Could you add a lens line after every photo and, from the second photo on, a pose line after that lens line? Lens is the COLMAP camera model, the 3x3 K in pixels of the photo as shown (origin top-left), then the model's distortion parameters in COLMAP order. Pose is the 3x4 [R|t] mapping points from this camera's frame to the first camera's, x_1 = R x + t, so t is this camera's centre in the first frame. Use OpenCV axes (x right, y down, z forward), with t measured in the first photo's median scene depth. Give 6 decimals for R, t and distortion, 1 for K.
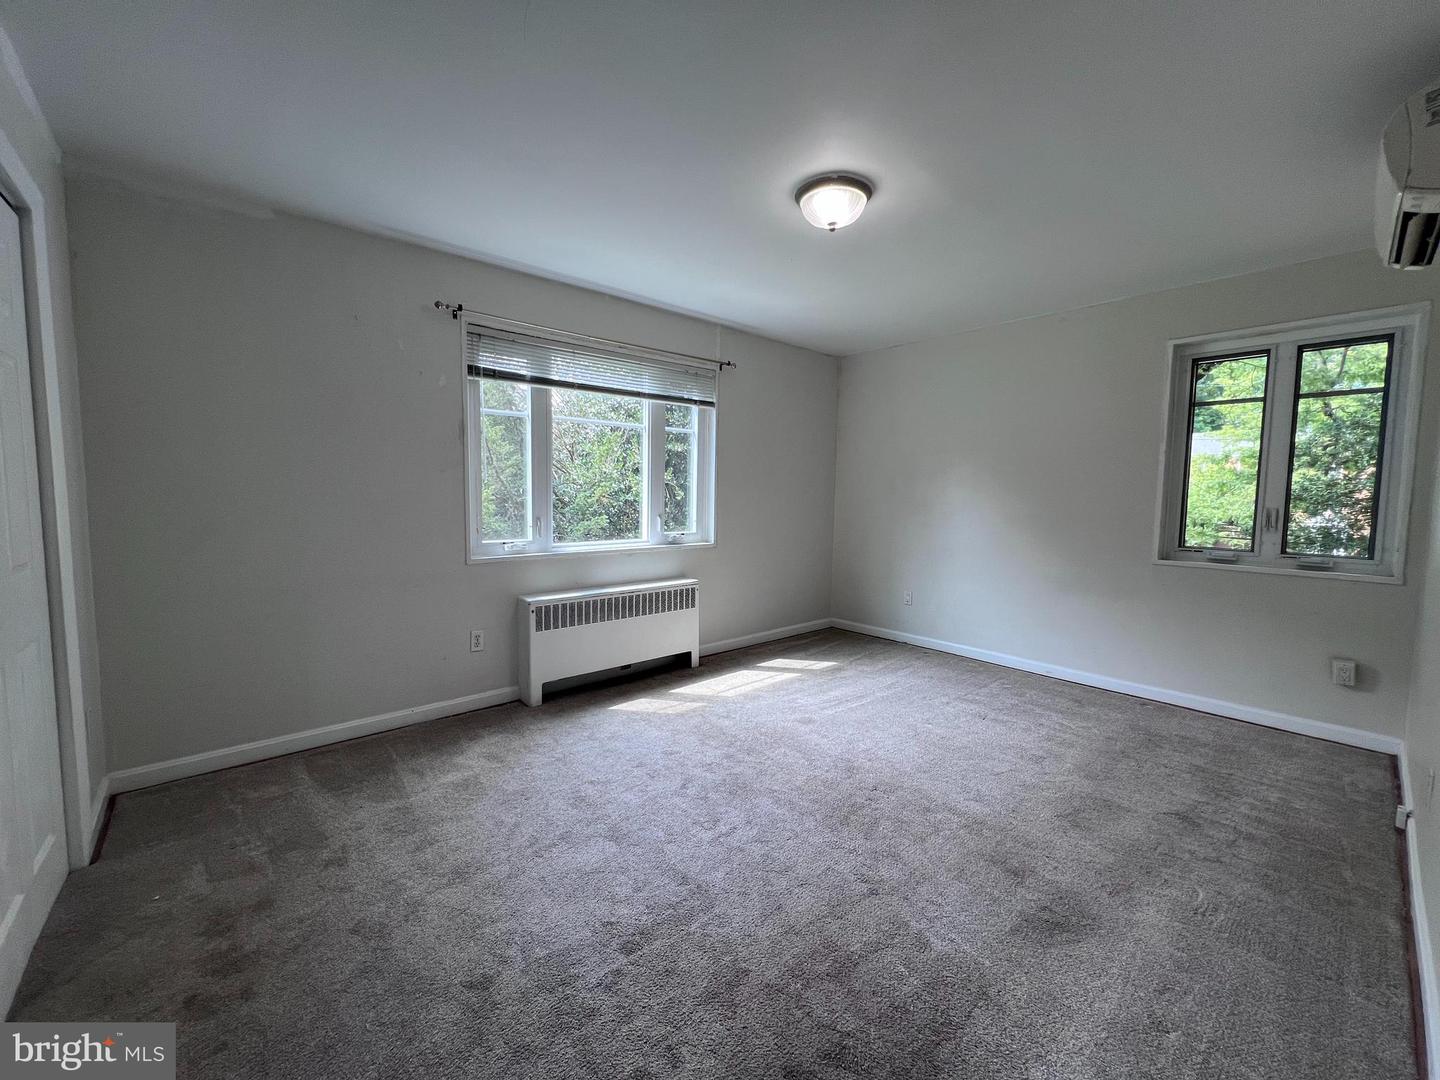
lens RADIAL K [[578.1, 0, 699.1], [0, 578.1, 544.2], [0, 0, 1]] dist [-0.000069, 0.000844]
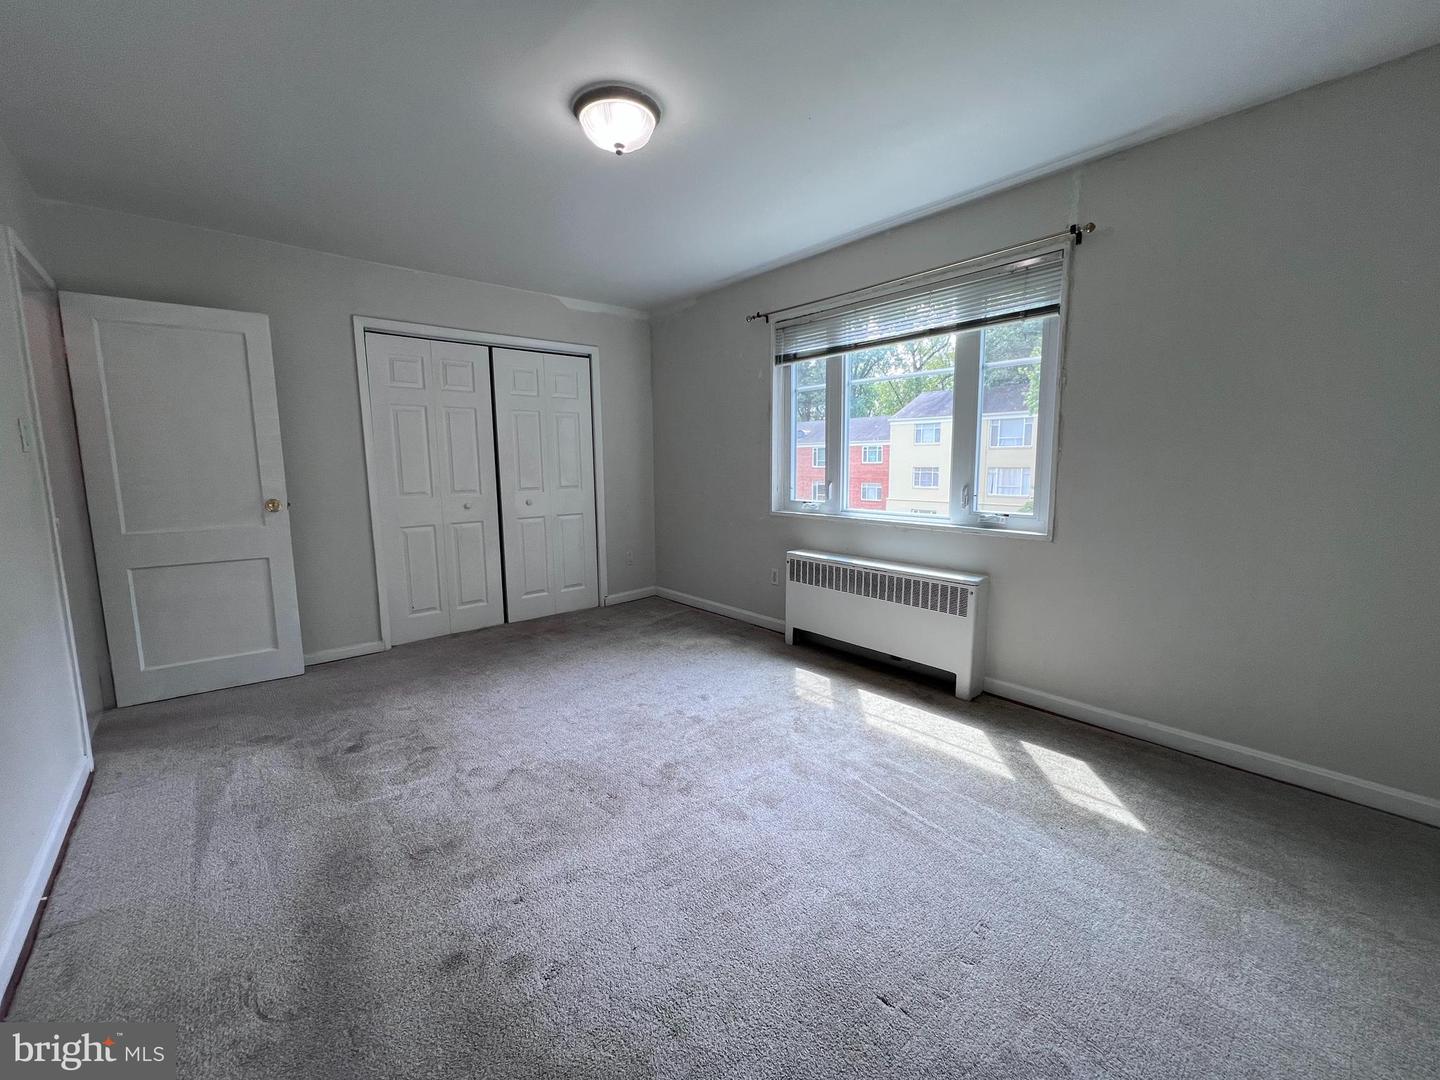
lens RADIAL K [[578.1, 0, 732.8], [0, 578.1, 543.7], [0, 0, 1]] dist [-0.000069, 0.000844]
pose [[0.025754, 0.128649, -0.991356, 0.800083], [-0.090353, 0.987925, 0.125856, -0.050739], [0.995577, 0.086331, 0.037067, 0.802454]]
